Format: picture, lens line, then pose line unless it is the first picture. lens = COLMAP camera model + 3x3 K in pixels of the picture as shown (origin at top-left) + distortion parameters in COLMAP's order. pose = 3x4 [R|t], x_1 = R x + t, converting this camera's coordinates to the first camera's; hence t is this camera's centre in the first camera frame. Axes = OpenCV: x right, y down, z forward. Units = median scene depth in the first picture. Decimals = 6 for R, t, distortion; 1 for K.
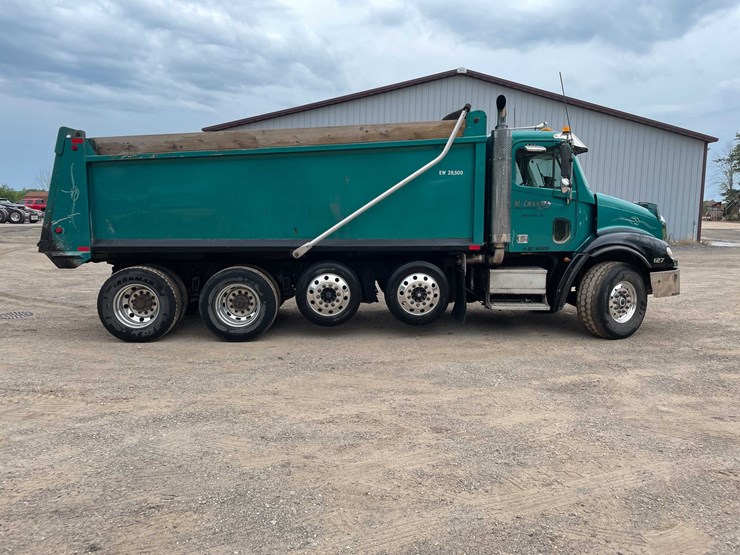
lens RADIAL K [[564.2, 0, 369.6], [0, 564.2, 257.9], [0, 0, 1]] dist [0.085938, -0.108080]
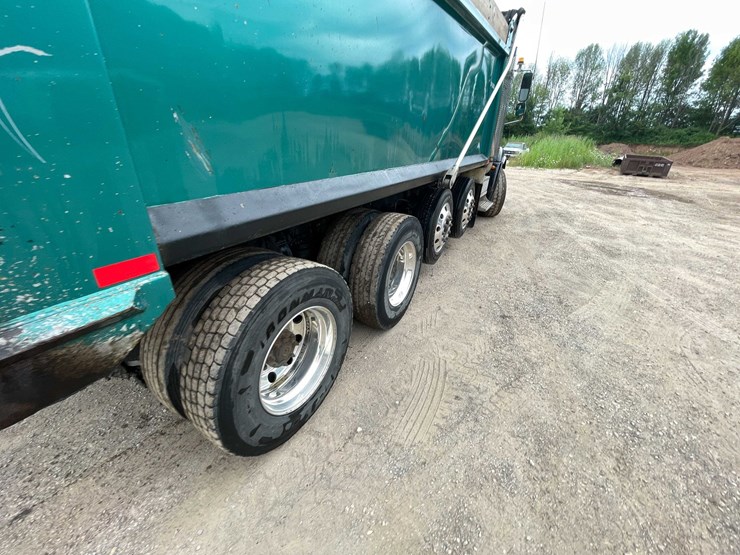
lens RADIAL K [[304.9, 0, 370.0], [0, 304.9, 277.5], [0, 0, 1]] dist [0.000667, 0.000382]
pose [[0.522440, -0.346103, 0.779275, -0.536664], [0.045201, 0.923873, 0.380021, -0.048979], [-0.851477, -0.163315, 0.498312, 0.871119]]
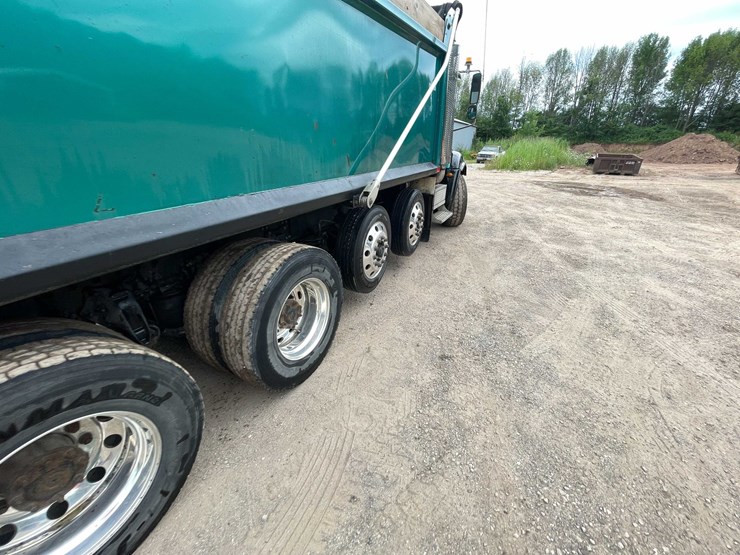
lens RADIAL K [[303.5, 0, 370.1], [0, 303.5, 276.1], [0, 0, 1]] dist [-0.000189, 0.000327]
pose [[0.481017, -0.352024, 0.802933, -0.422256], [0.081929, 0.929888, 0.358602, -0.049480], [-0.872875, -0.106710, 0.476133, 0.833323]]
